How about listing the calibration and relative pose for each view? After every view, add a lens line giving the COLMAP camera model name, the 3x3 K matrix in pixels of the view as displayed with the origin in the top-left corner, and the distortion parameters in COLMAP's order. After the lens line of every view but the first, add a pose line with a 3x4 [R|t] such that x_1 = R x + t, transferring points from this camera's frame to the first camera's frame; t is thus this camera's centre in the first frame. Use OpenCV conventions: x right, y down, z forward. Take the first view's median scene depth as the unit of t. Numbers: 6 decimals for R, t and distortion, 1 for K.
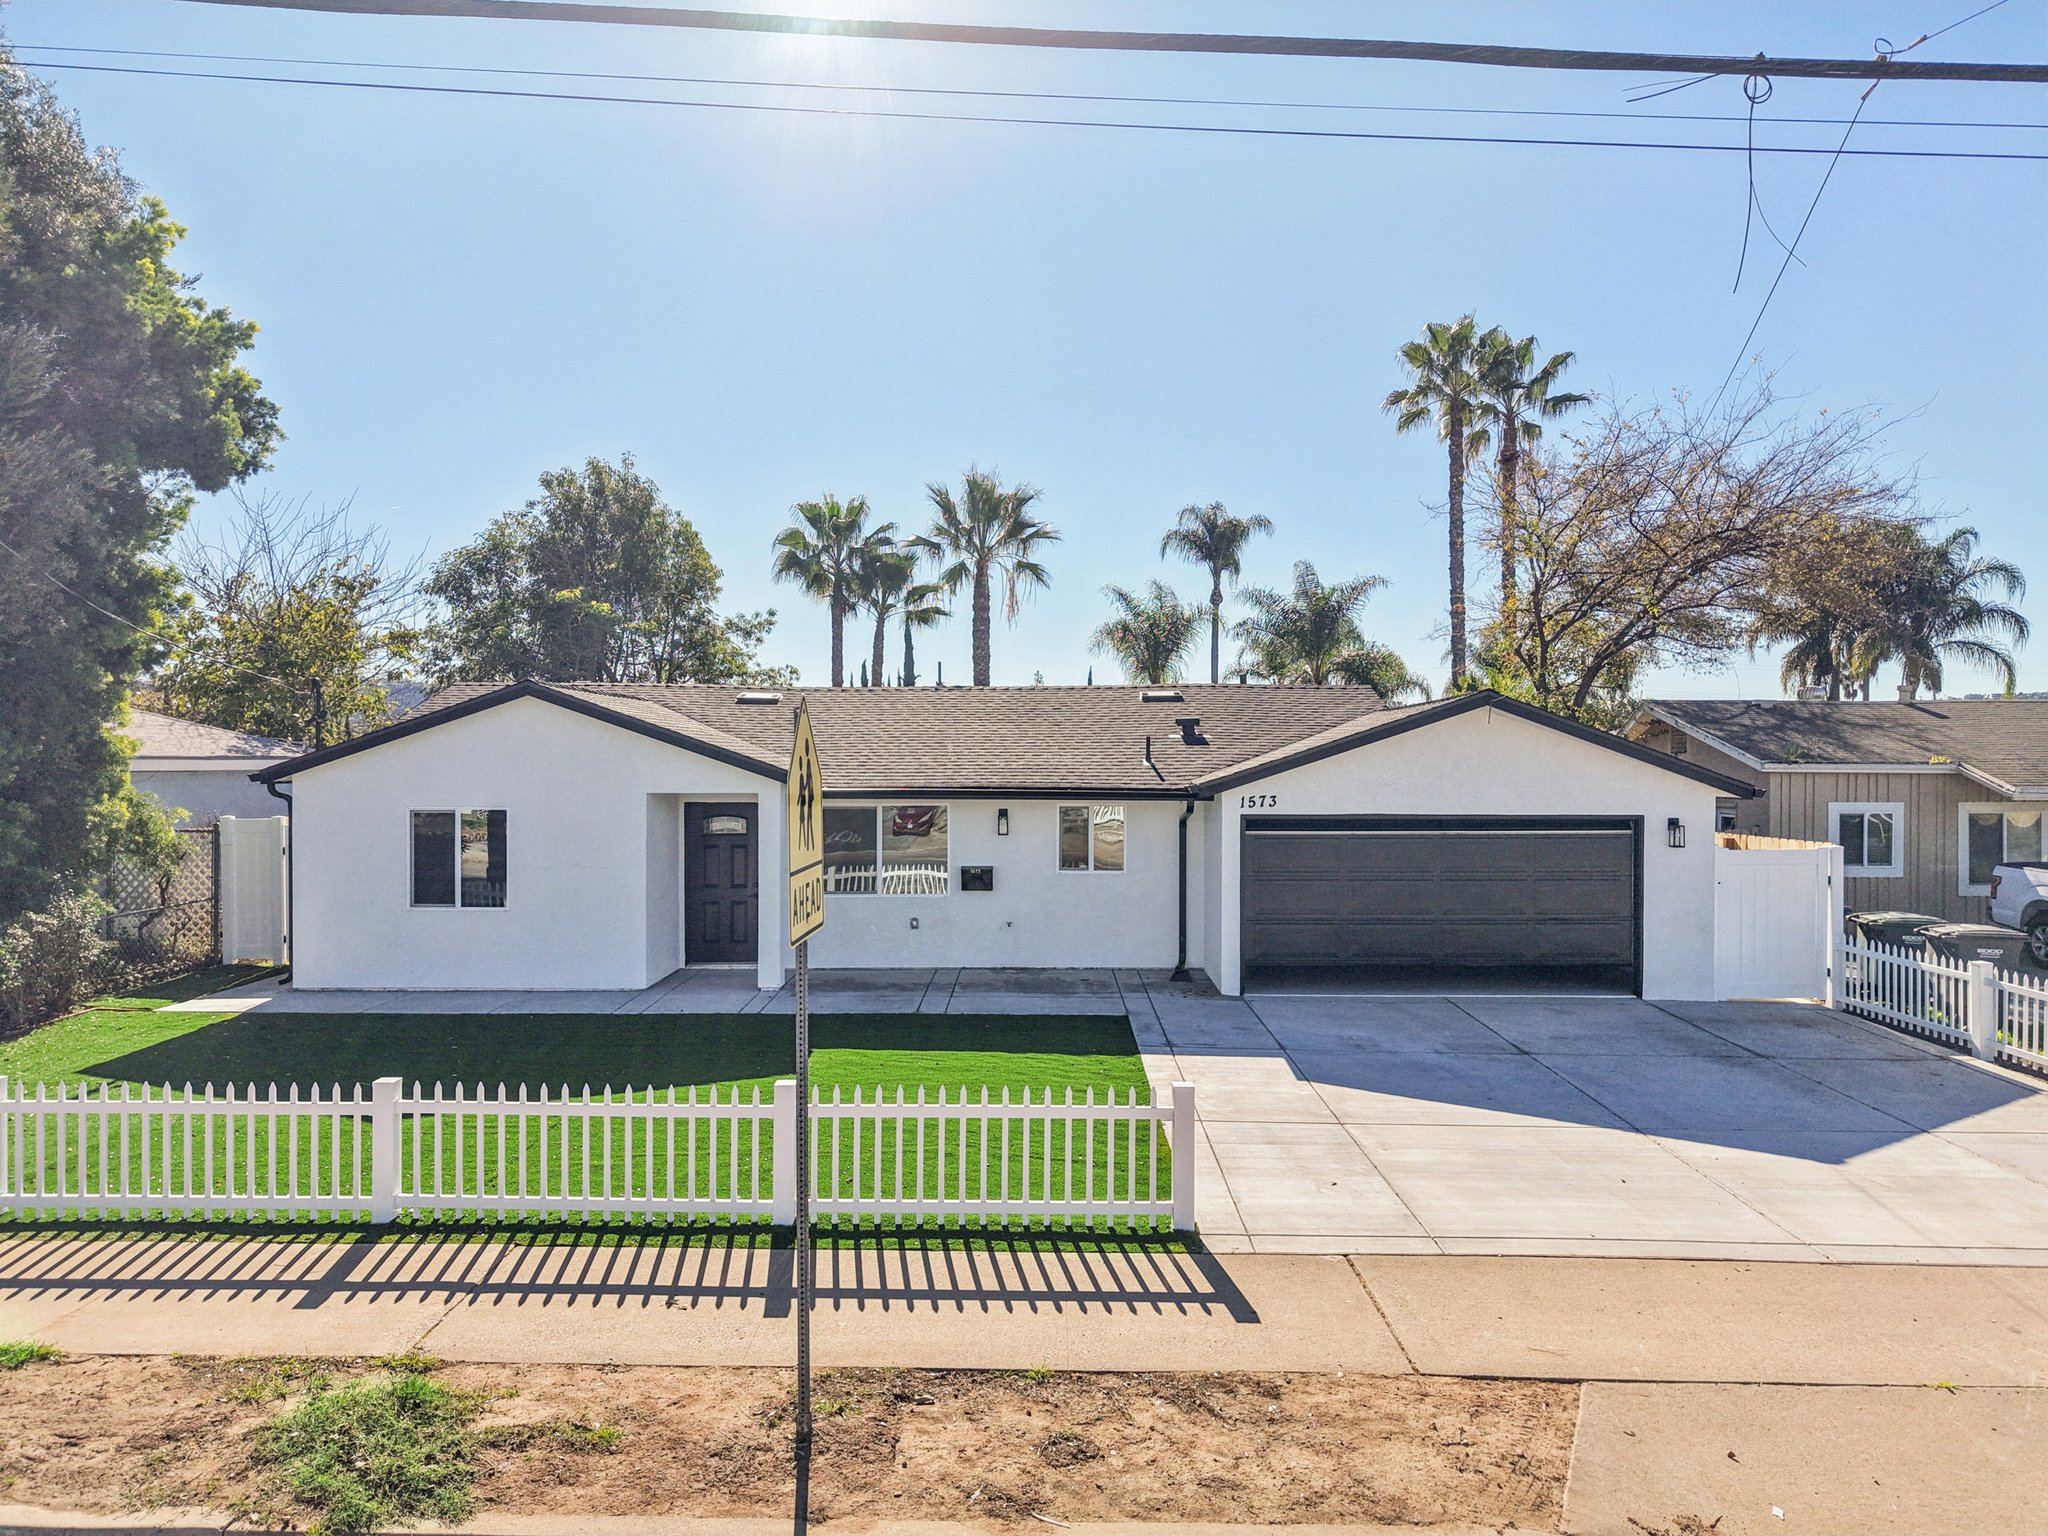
lens RADIAL K [[1354.9, 0, 1021.0], [0, 1354.9, 779.4], [0, 0, 1]] dist [0.019538, -0.016193]
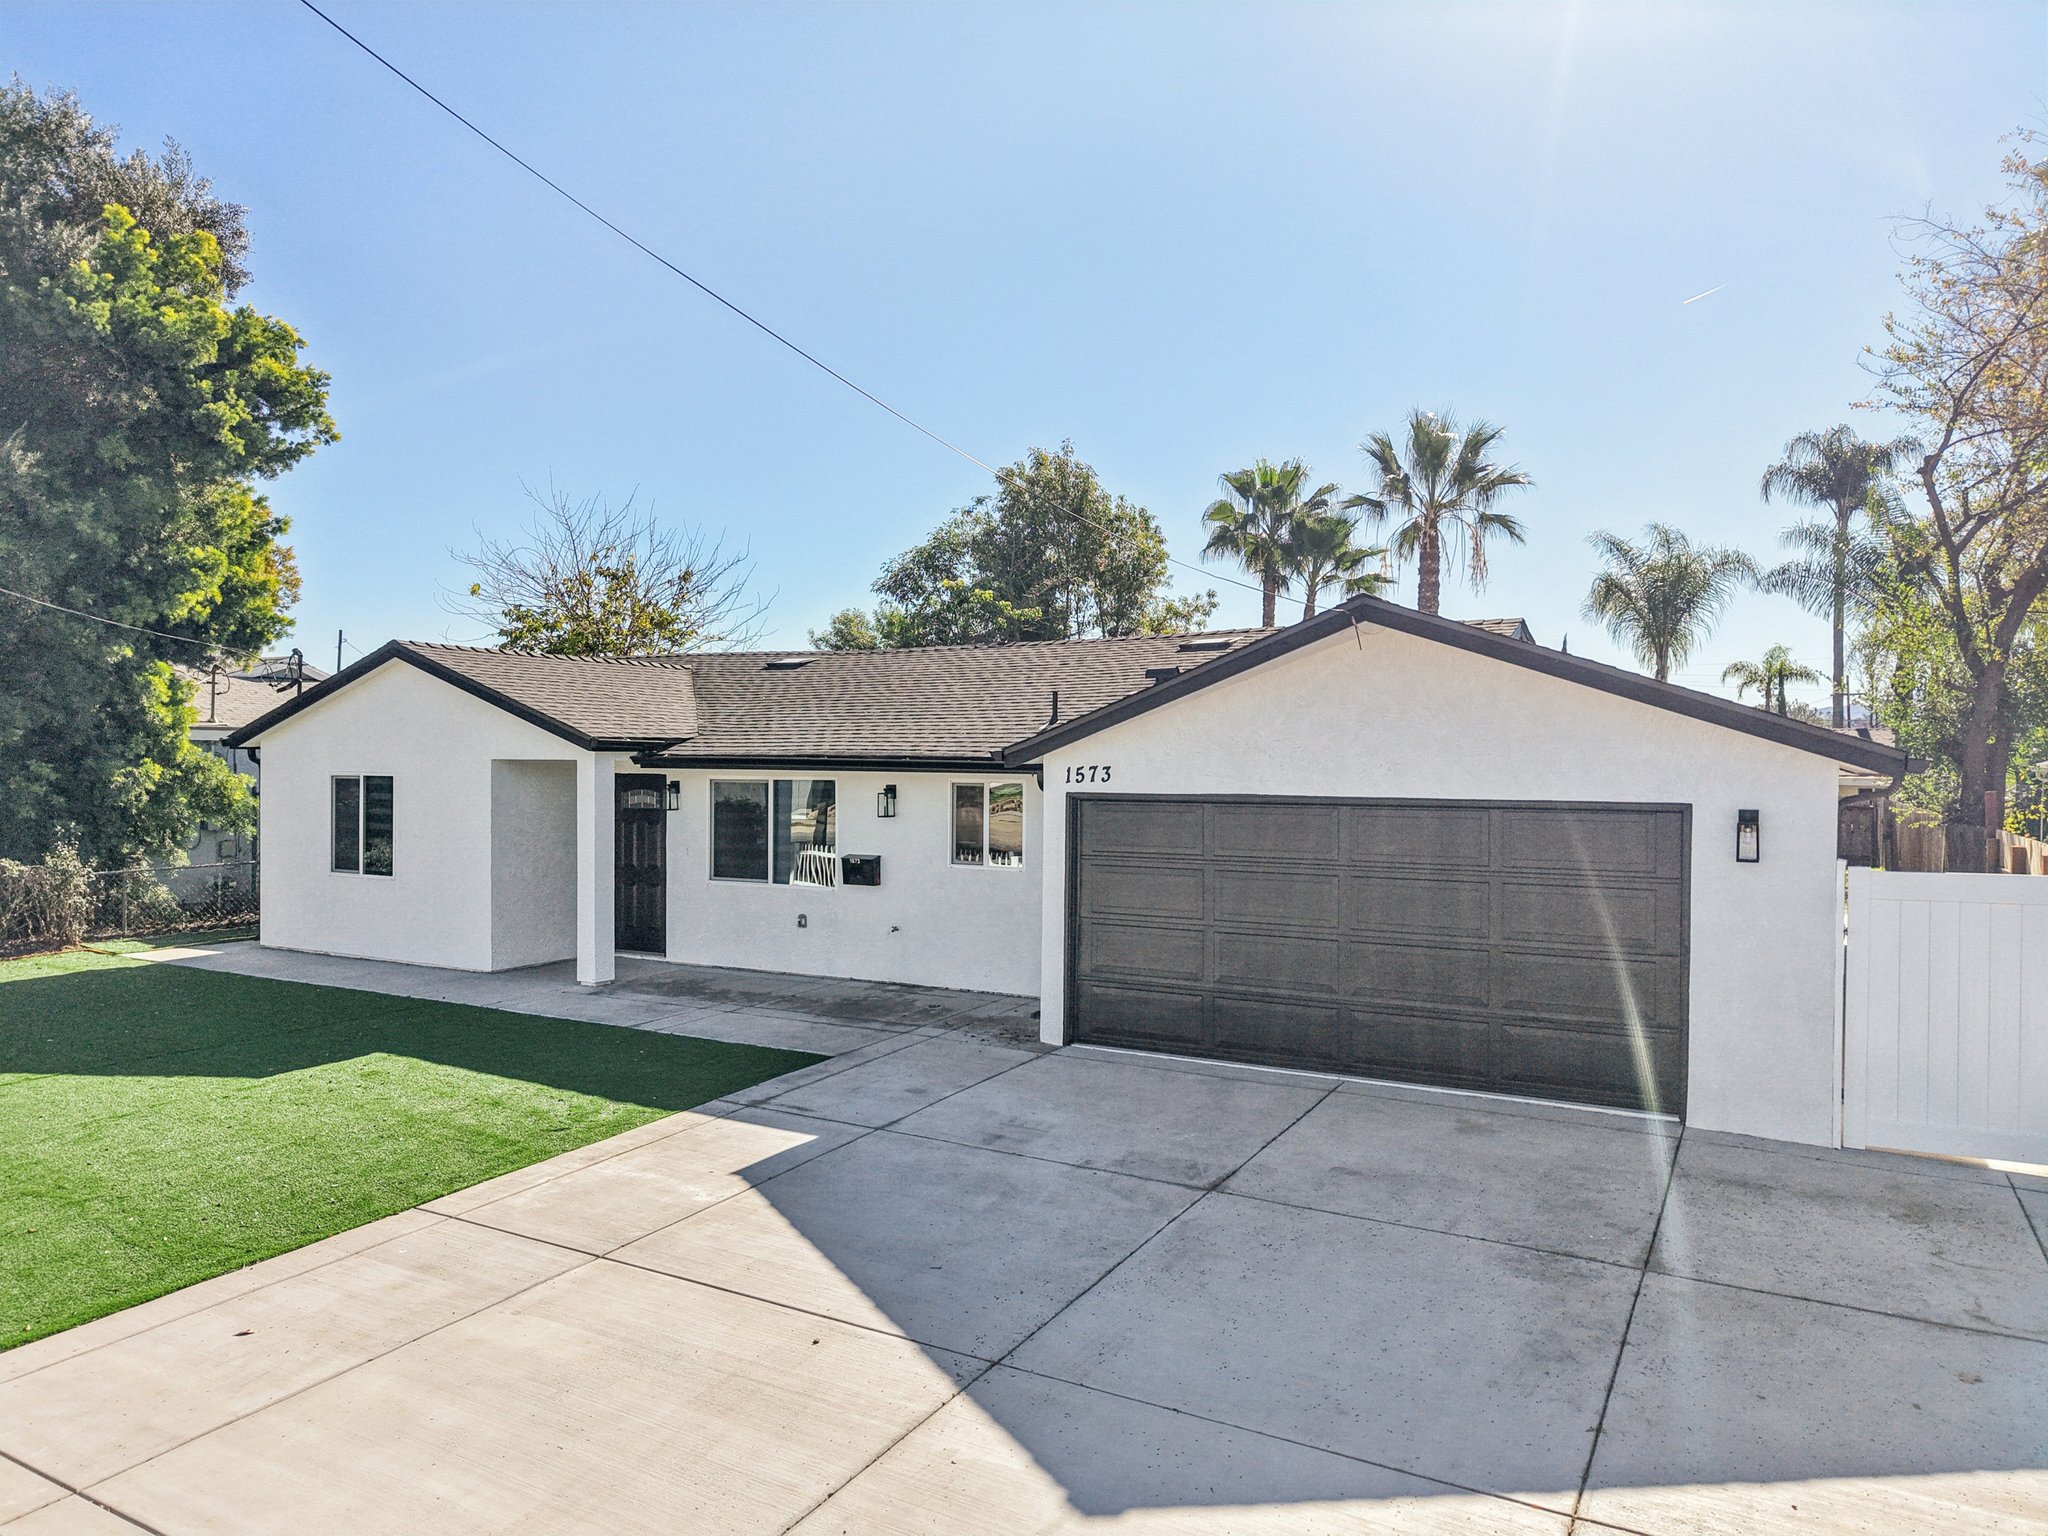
lens RADIAL K [[1361.5, 0, 1022.7], [0, 1361.5, 771.0], [0, 0, 1]] dist [0.017417, -0.014876]
pose [[0.876987, 0.006726, -0.480466, 0.456749], [-0.010234, 0.999937, -0.004681, 0.017463], [0.480404, 0.009022, 0.877001, 0.341264]]
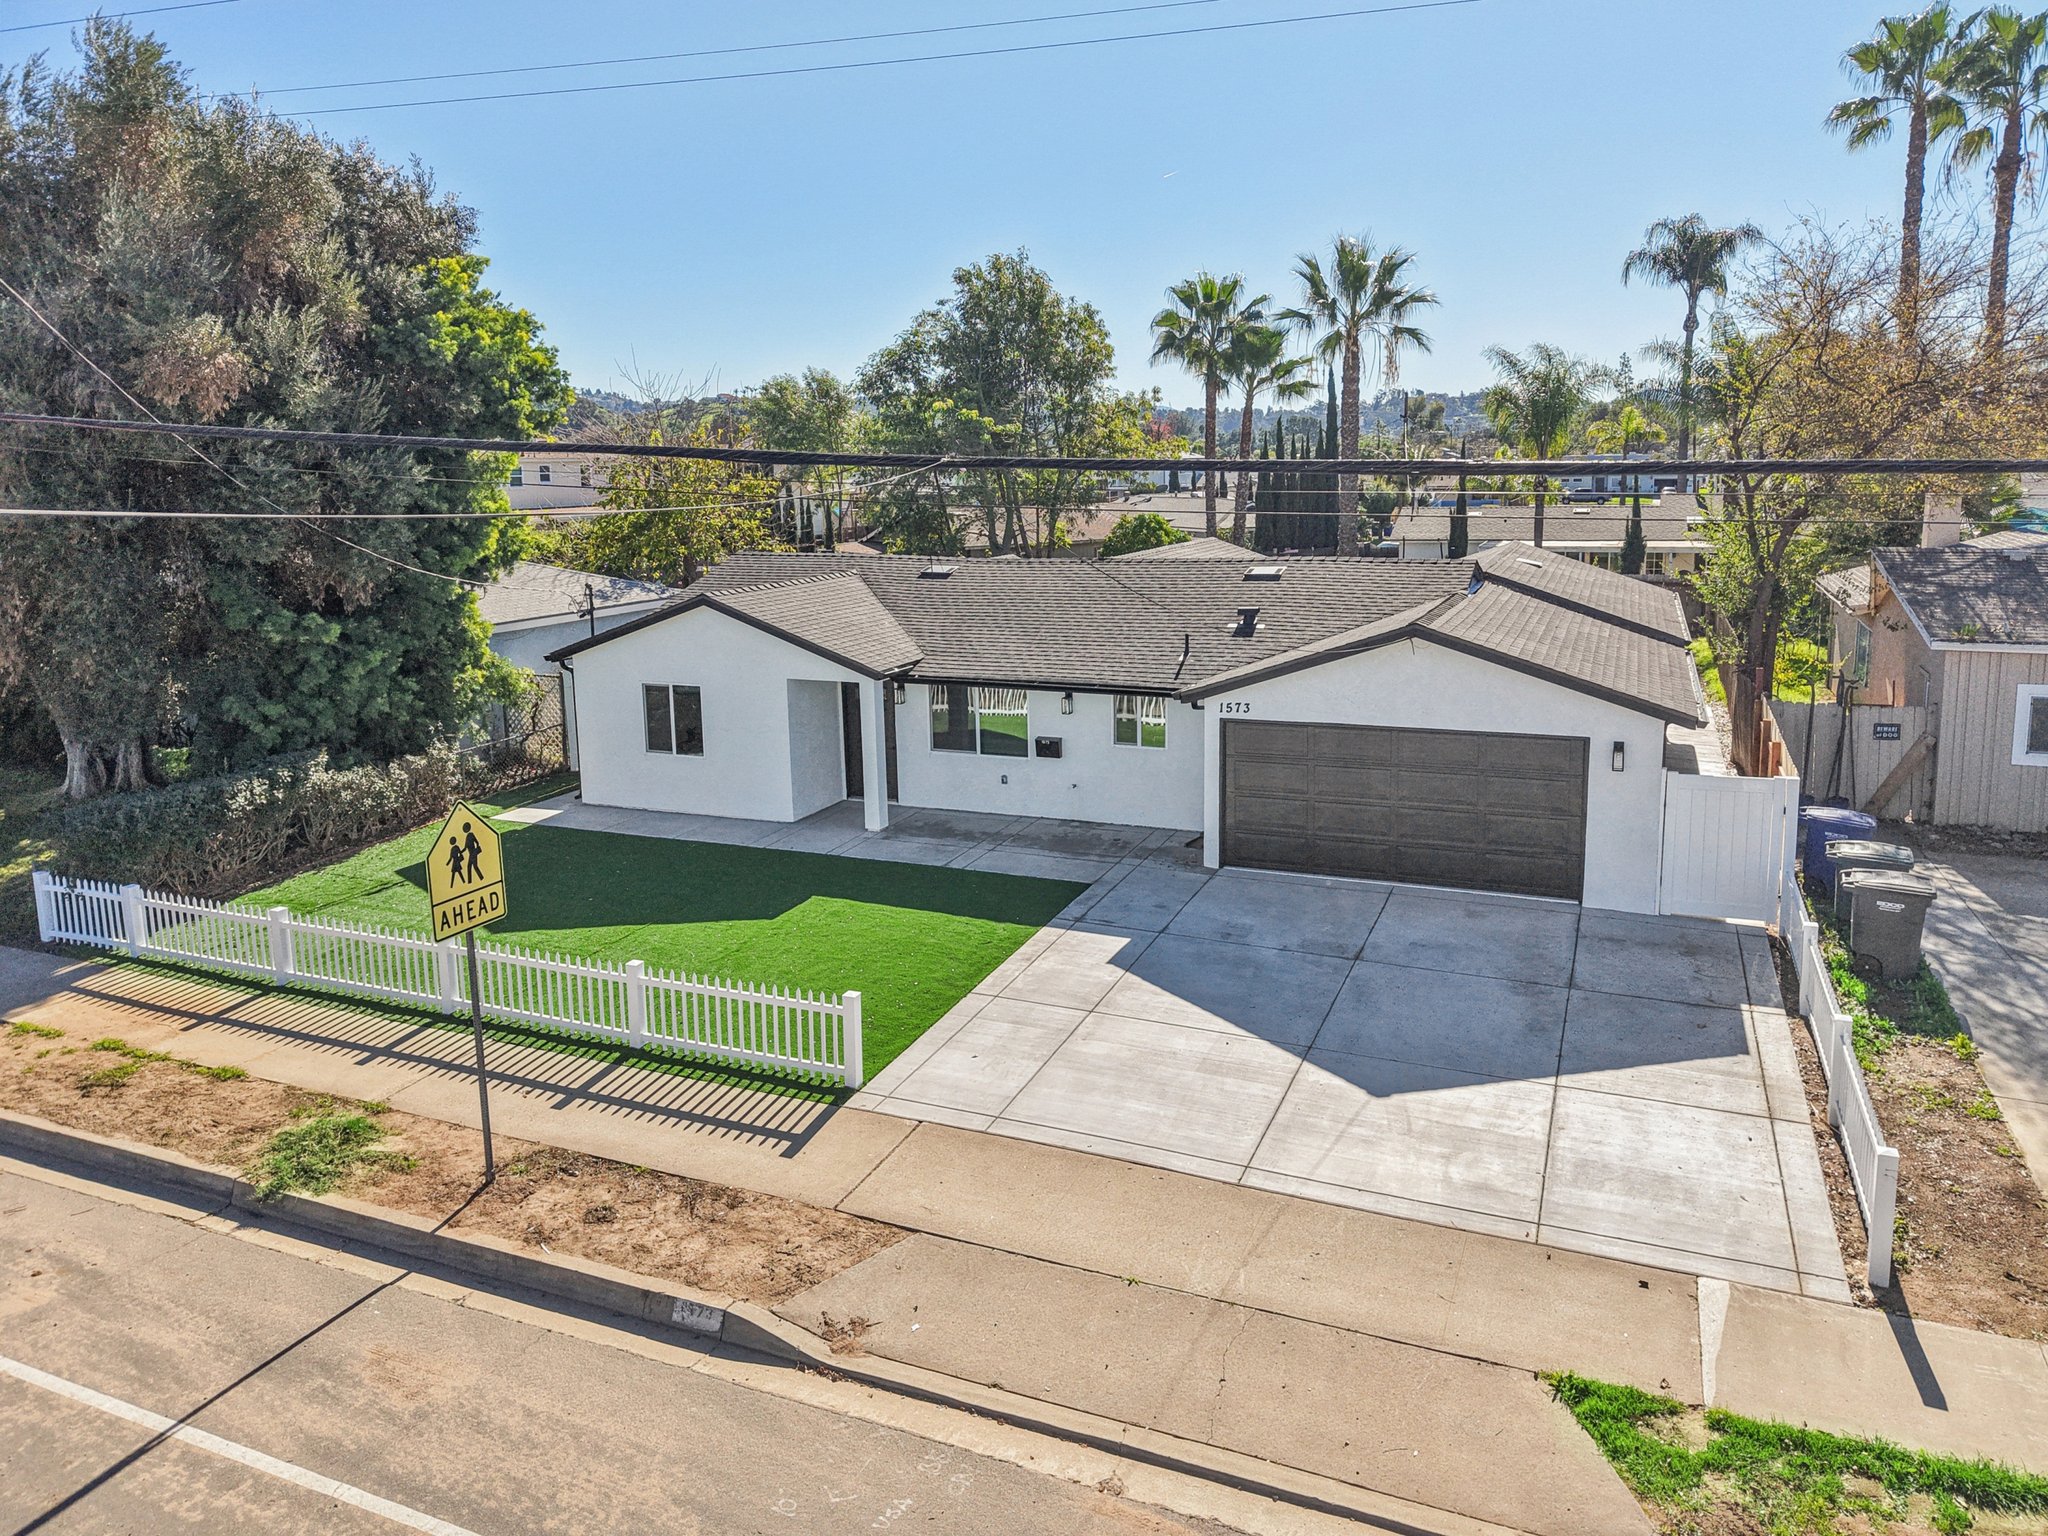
lens RADIAL K [[1400.2, 0, 1038.4], [0, 1400.2, 665.2], [0, 0, 1]] dist [0.009022, -0.004637]
pose [[0.924230, 0.036664, -0.380071, 0.444531], [0.015497, 0.990957, 0.133278, -0.170093], [0.381521, -0.129070, 0.915305, -0.144866]]
